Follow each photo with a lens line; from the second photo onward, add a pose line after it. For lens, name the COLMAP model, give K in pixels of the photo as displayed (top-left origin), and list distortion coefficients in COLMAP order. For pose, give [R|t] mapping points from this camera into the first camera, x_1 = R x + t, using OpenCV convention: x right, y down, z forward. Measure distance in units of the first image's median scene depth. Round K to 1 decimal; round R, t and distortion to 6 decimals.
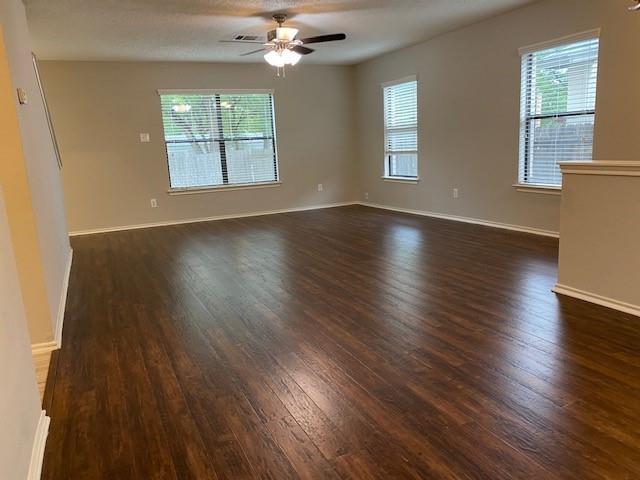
lens RADIAL K [[494.0, 0, 320.0], [0, 494.0, 240.0], [0, 0, 1]] dist [0.047670, -0.014801]
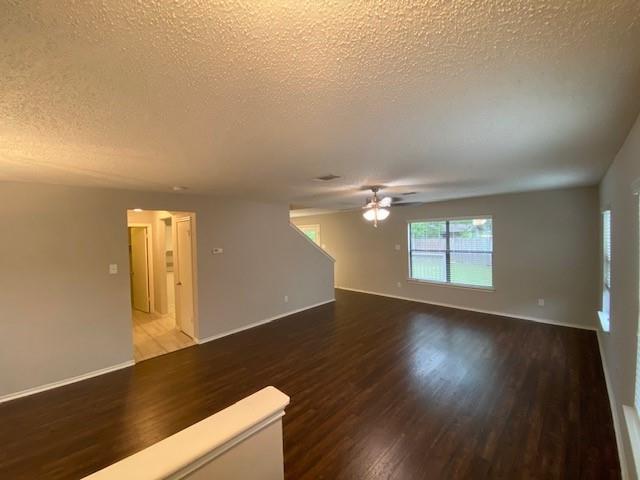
lens RADIAL K [[266.5, 0, 320.0], [0, 266.5, 240.0], [0, 0, 1]] dist [0.028365, 0.000139]
pose [[0.363389, 0.068166, -0.929141, 0.390282], [-0.173744, 0.984781, 0.004296, -0.176671], [0.915293, 0.159872, 0.369702, 0.380476]]
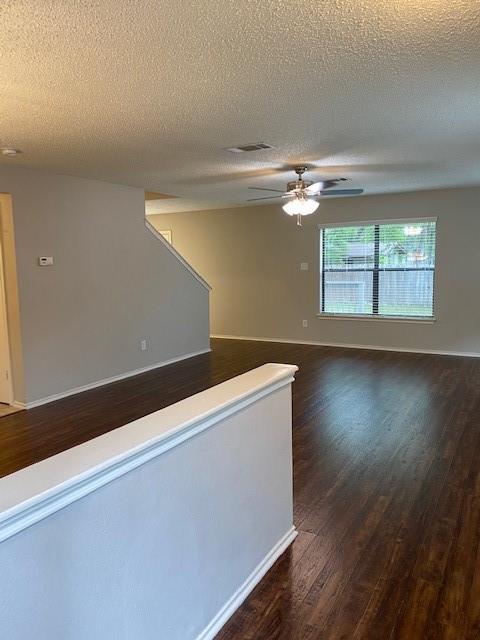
lens RADIAL K [[494.0, 0, 240.0], [0, 494.0, 320.0], [0, 0, 1]] dist [0.047670, -0.014801]
pose [[0.575715, 0.135894, -0.806278, 0.467221], [-0.166279, 0.984945, 0.047277, -0.107127], [0.800564, 0.106849, 0.589644, 0.211947]]
